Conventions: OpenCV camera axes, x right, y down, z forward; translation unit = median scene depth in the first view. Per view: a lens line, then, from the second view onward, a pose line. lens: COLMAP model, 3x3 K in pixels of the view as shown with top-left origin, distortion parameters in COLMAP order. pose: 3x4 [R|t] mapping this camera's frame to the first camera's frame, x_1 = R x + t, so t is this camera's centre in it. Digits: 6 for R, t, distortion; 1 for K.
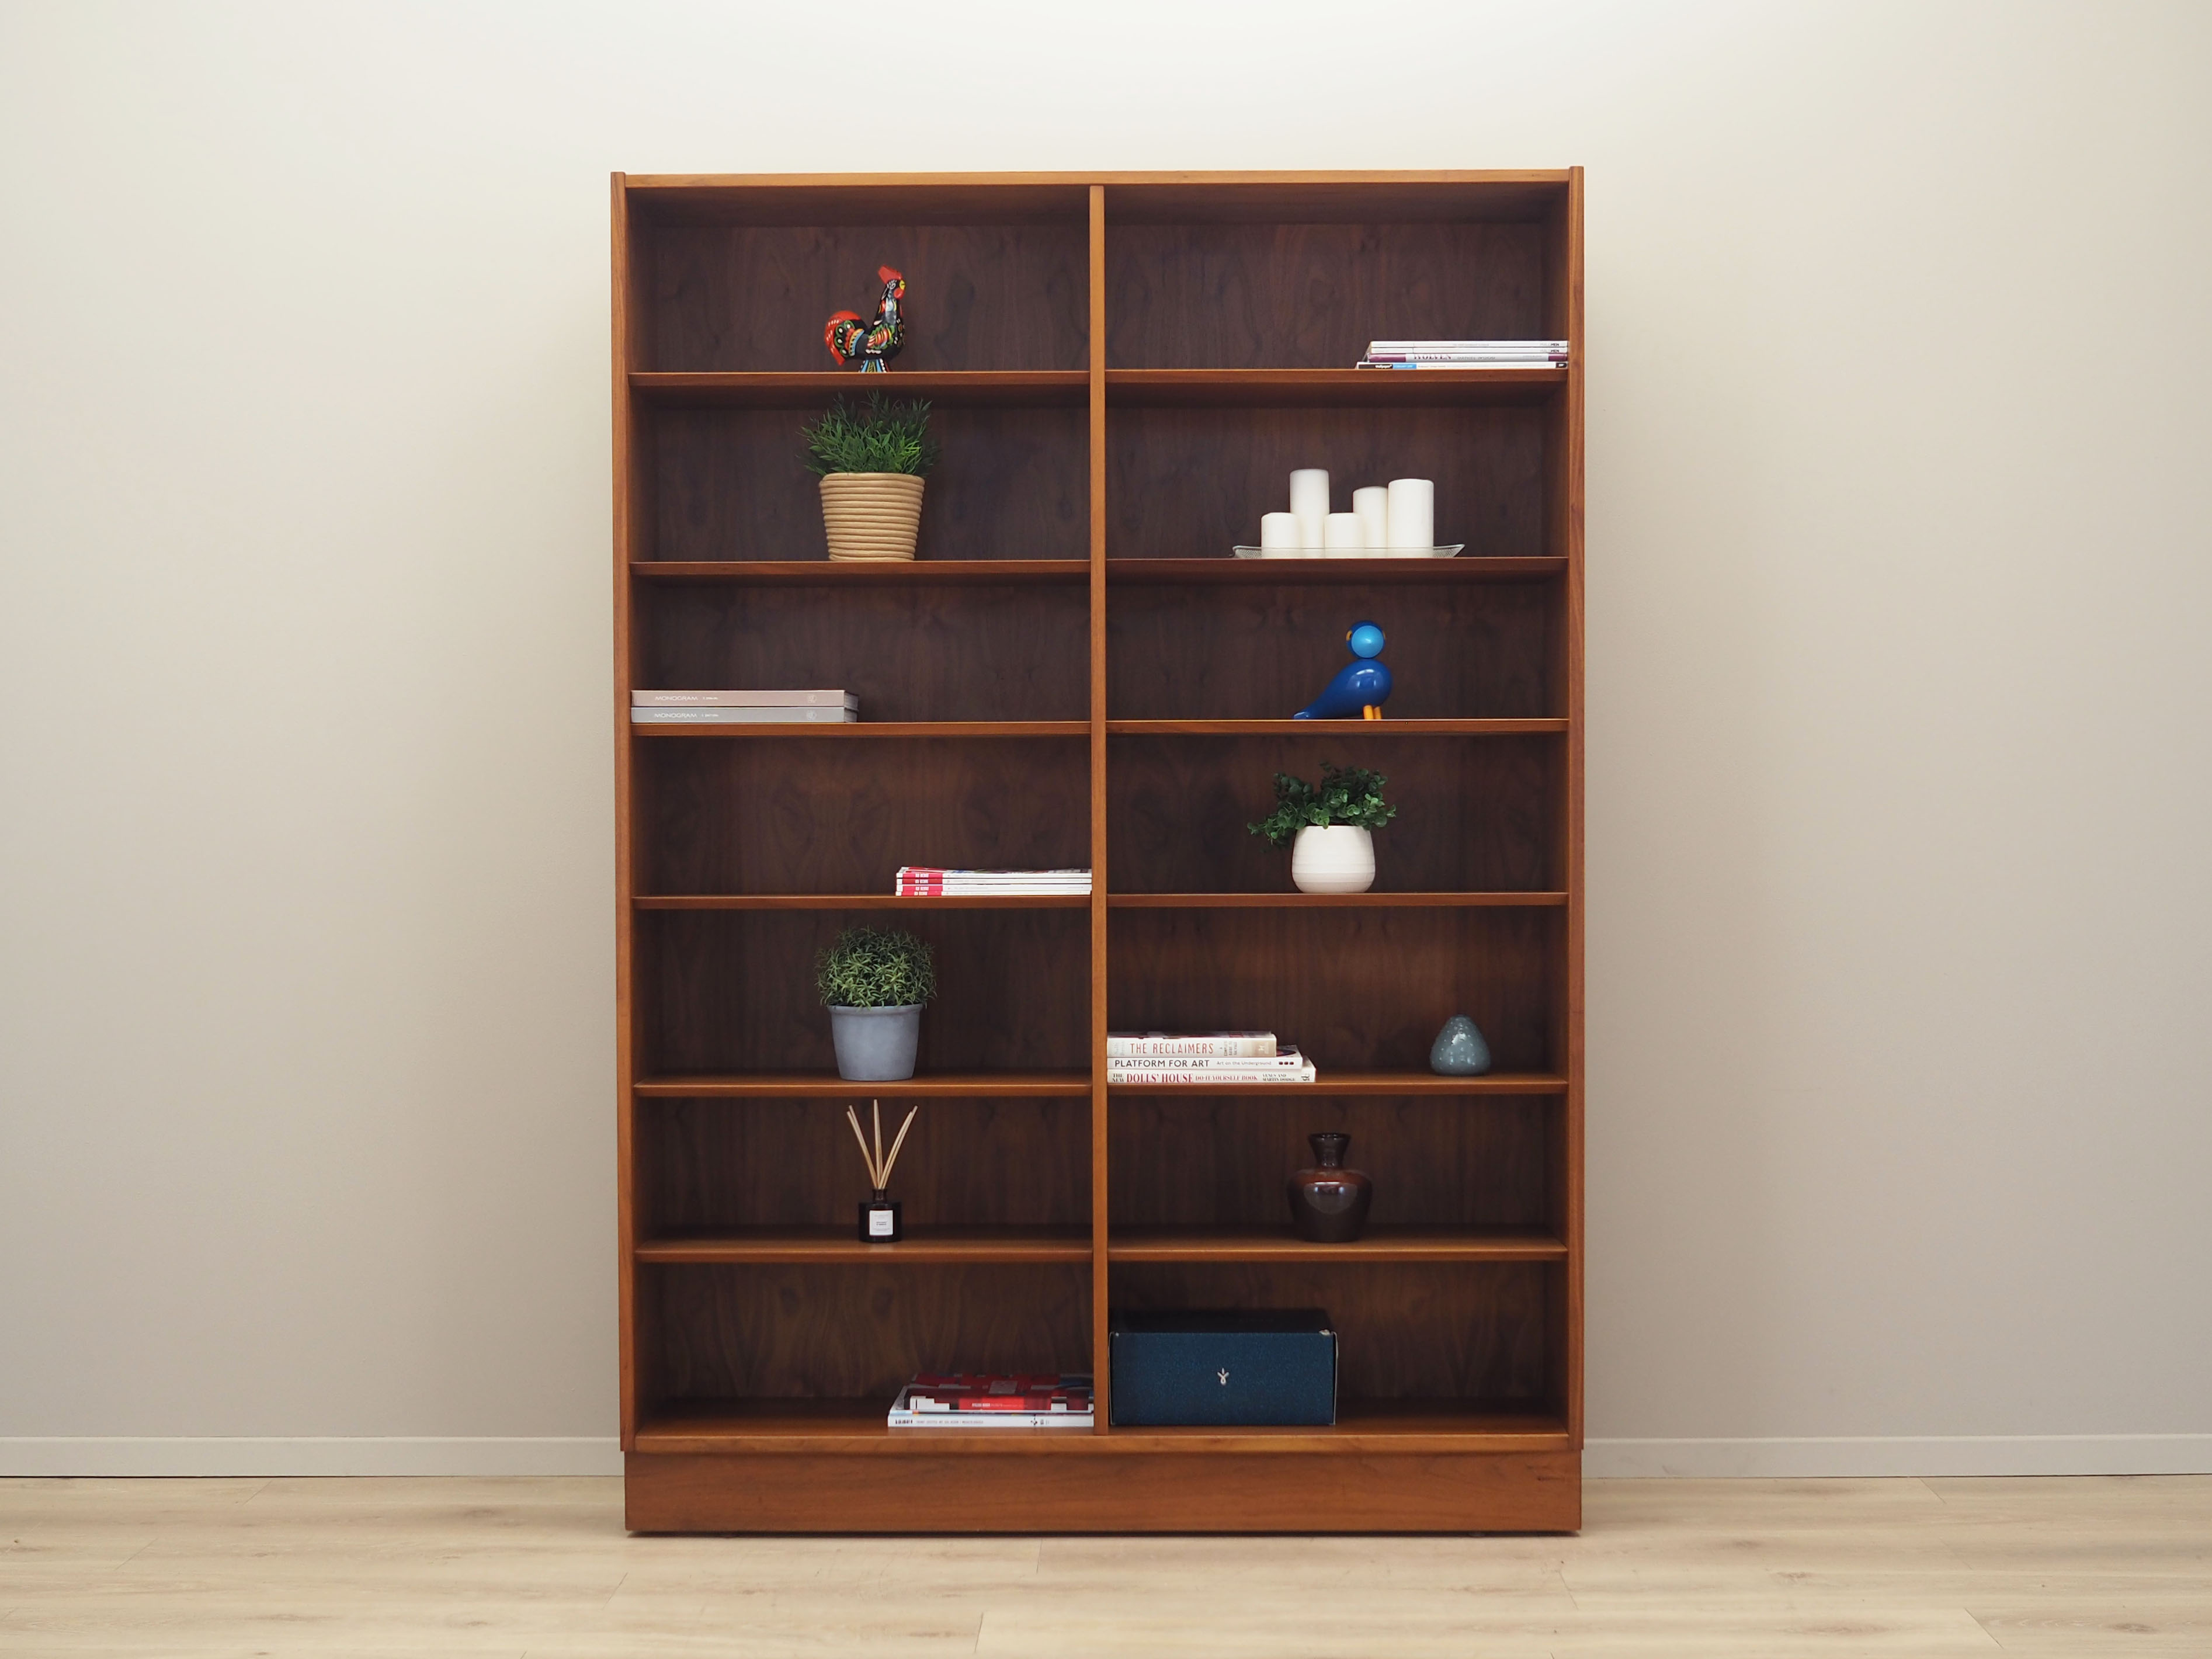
lens RADIAL K [[3116.8, 0, 1115.7], [0, 3116.8, 978.6], [0, 0, 1]] dist [-0.012923, 0.008190]
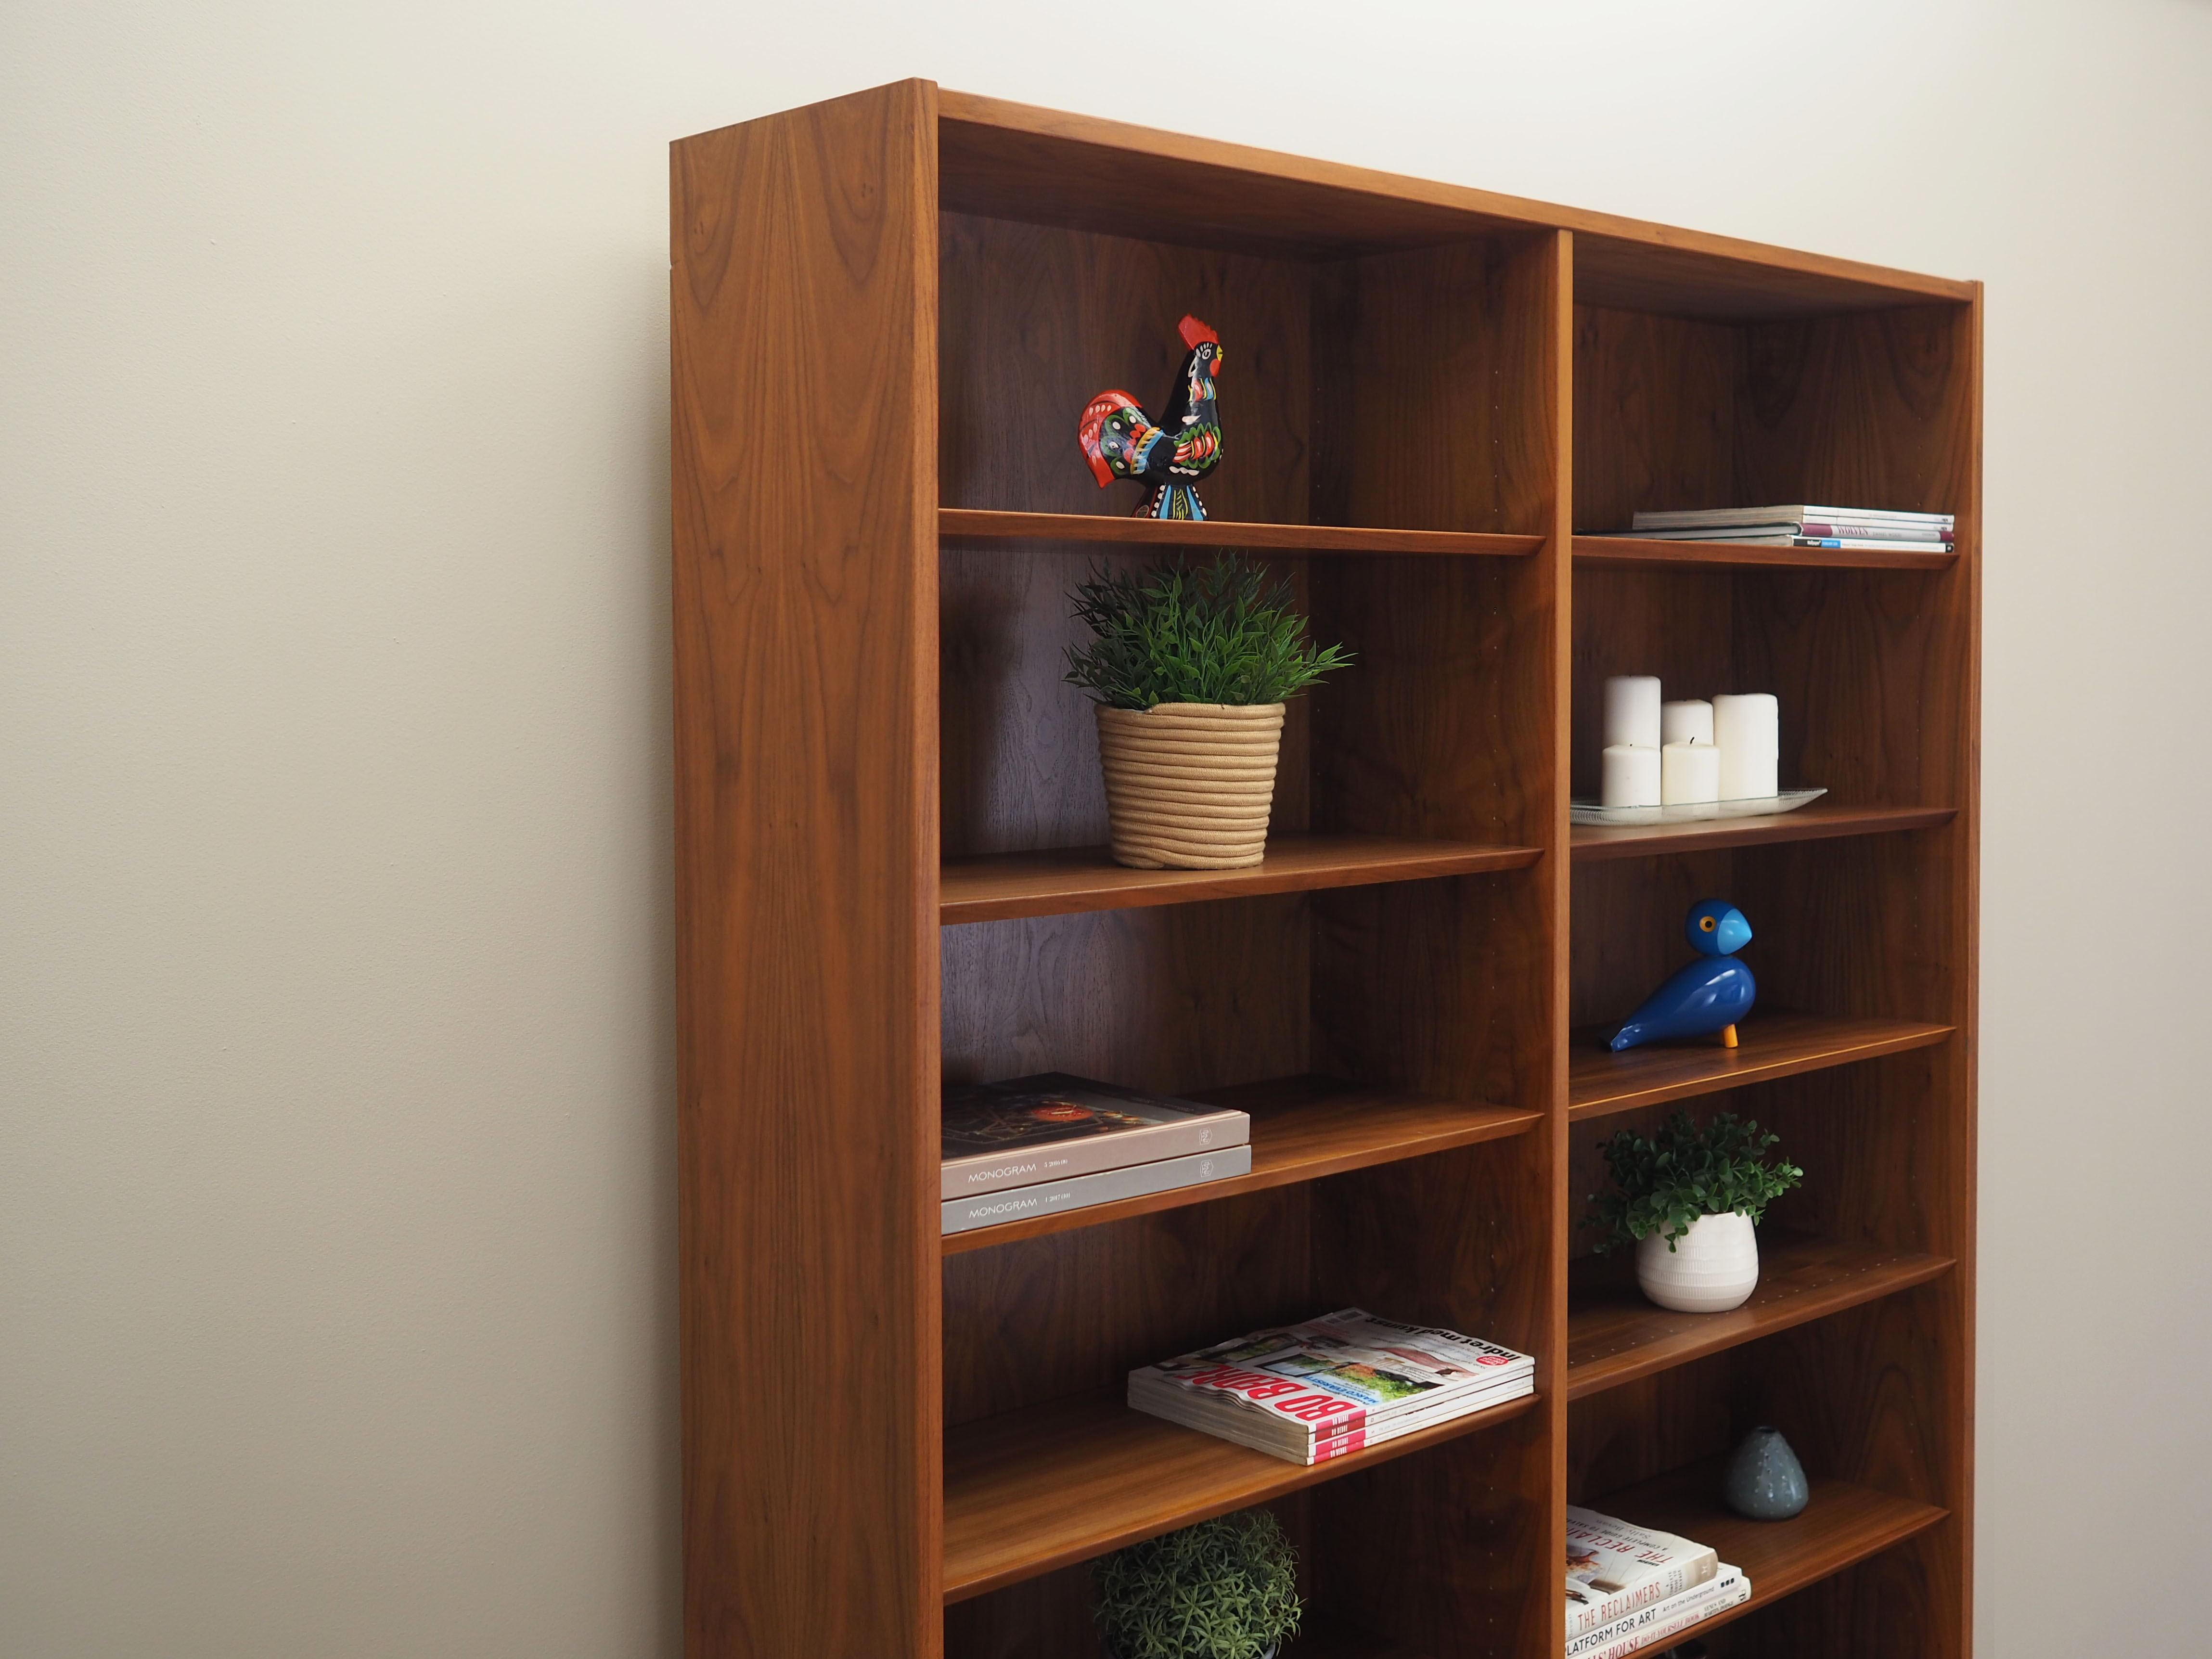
lens RADIAL K [[2485.4, 0, 1229.5], [0, 2485.4, 815.8], [0, 0, 1]] dist [-0.014130, 0.004873]
pose [[0.717705, -0.045201, 0.694879, -0.379555], [0.036794, 0.998959, 0.026979, -0.153484], [-0.695375, 0.006204, 0.718621, 0.687046]]
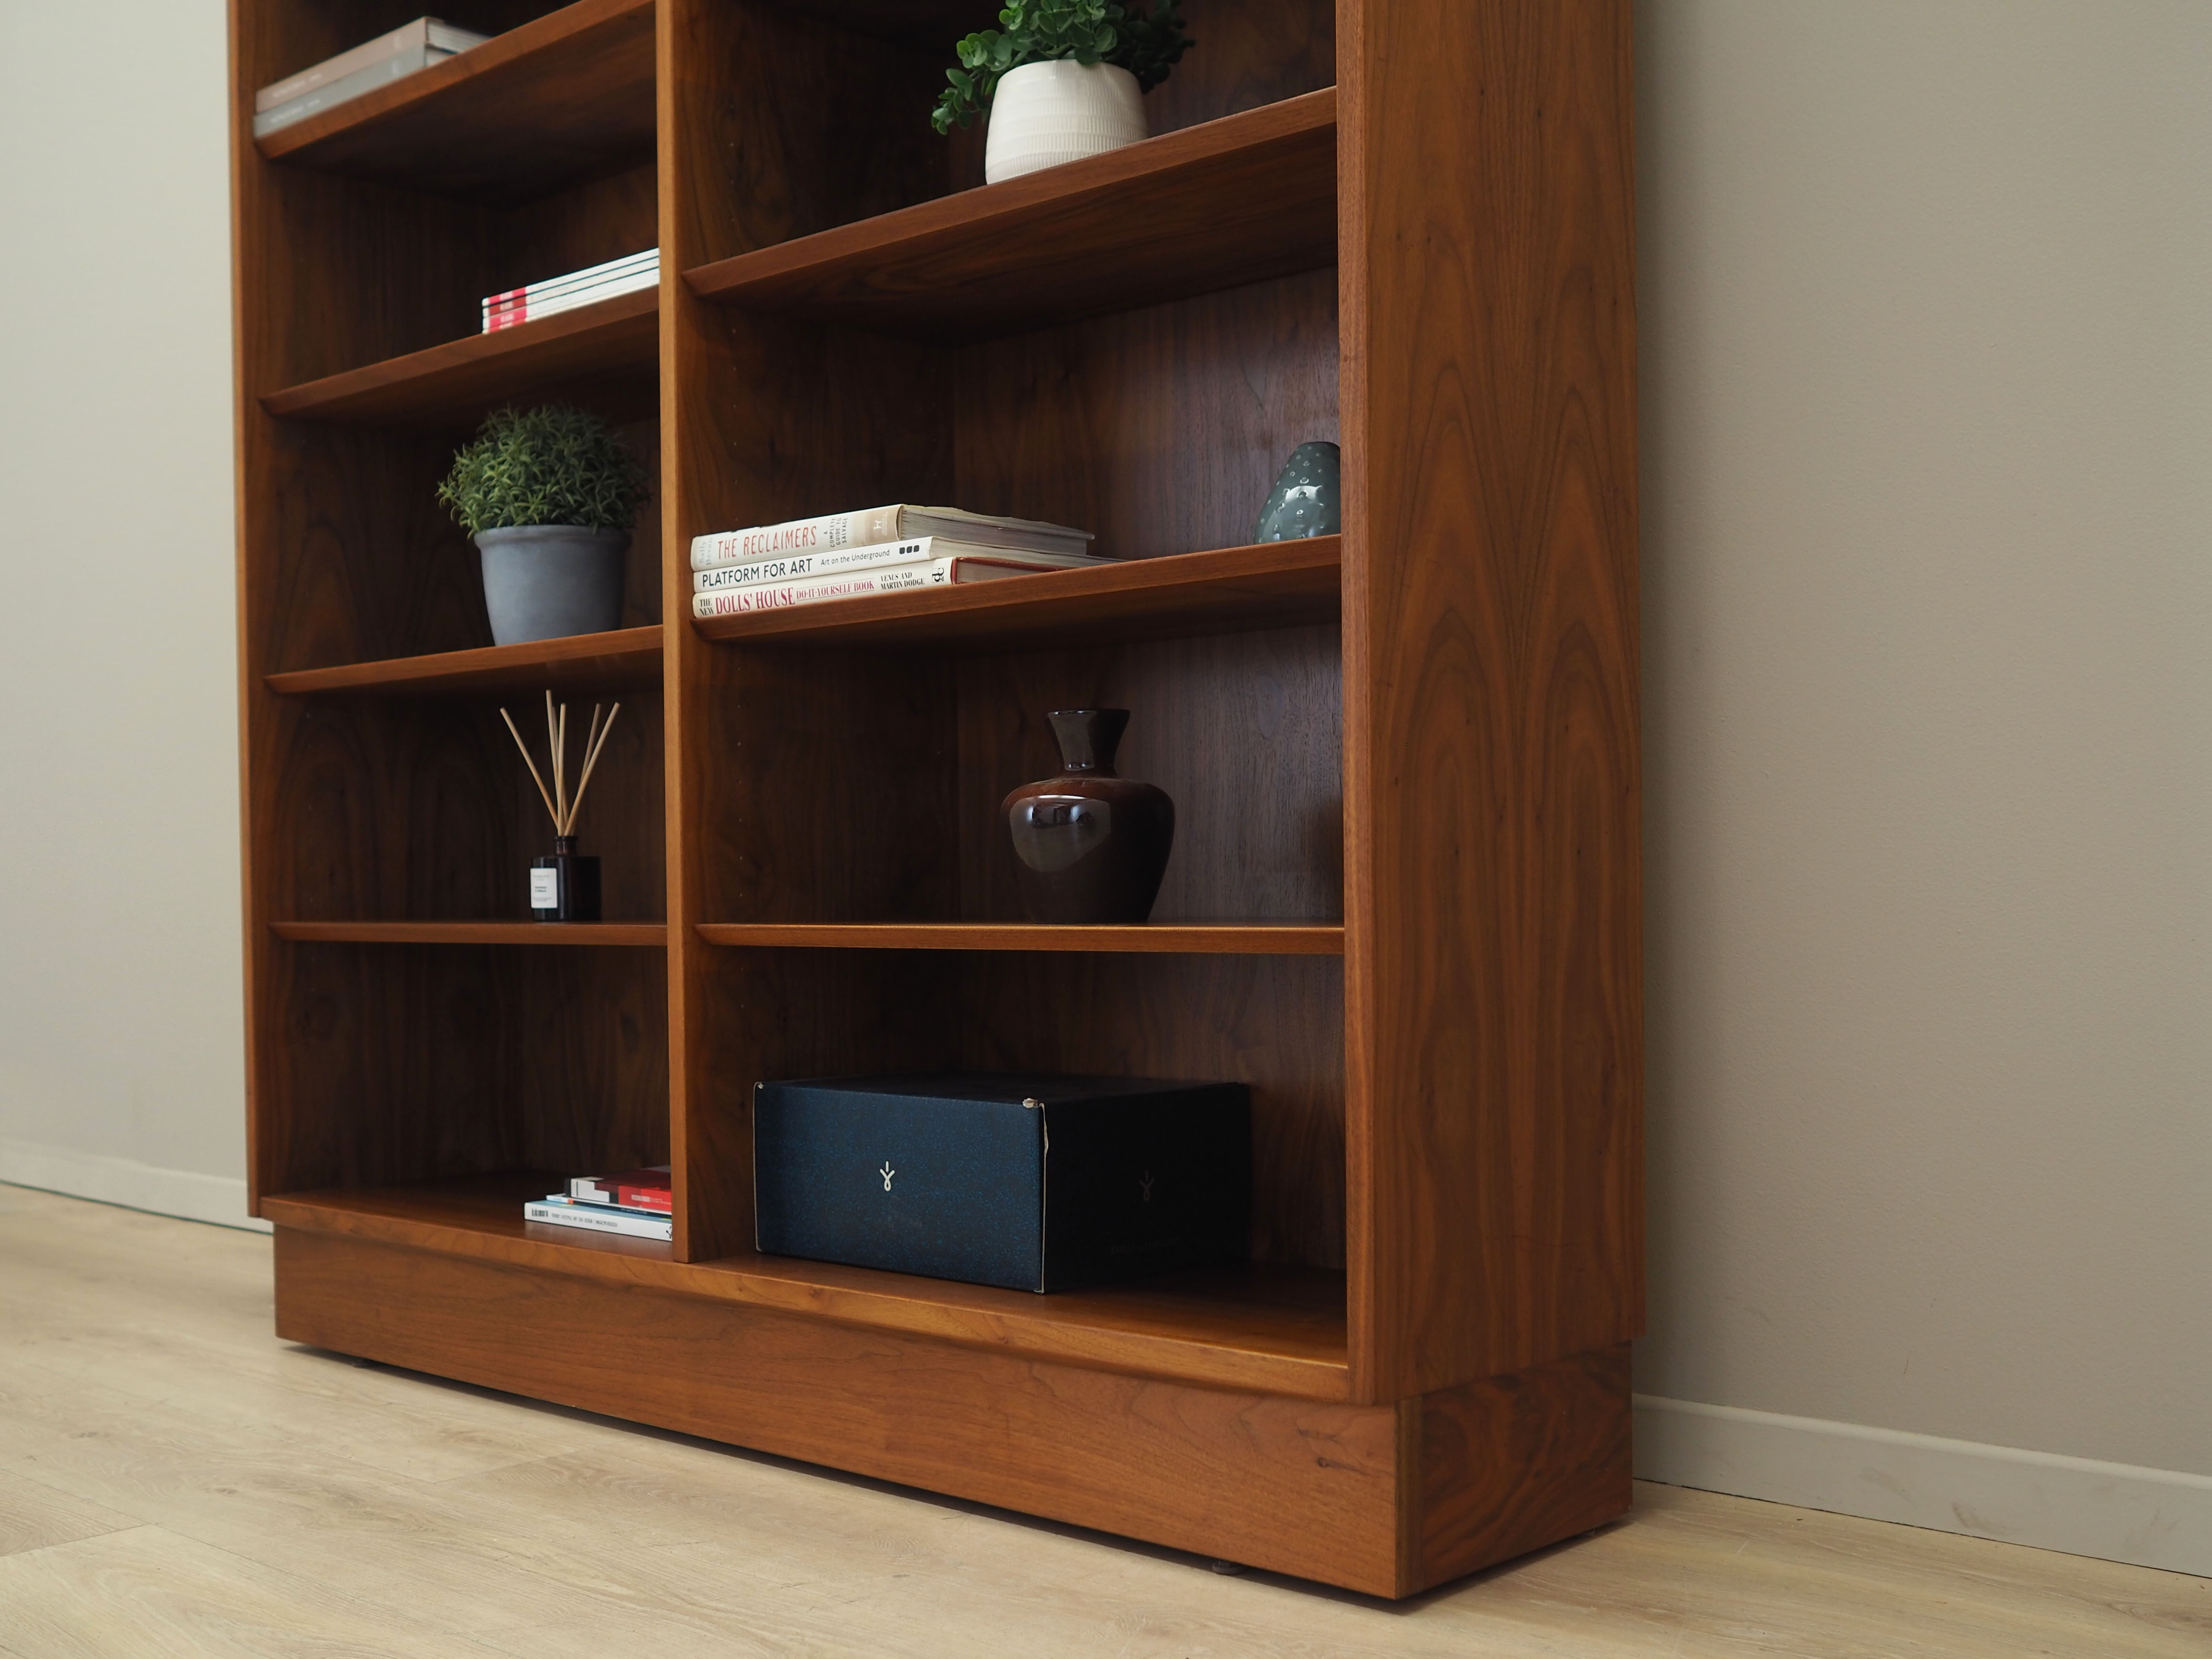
lens RADIAL K [[2535.6, 0, 1107.0], [0, 2535.6, 920.7], [0, 0, 1]] dist [-0.014659, 0.002467]
pose [[0.733953, 0.005630, -0.679177, 0.352553], [-0.025902, 0.999470, -0.019706, 0.093241], [0.678706, 0.032055, 0.733710, 0.719280]]
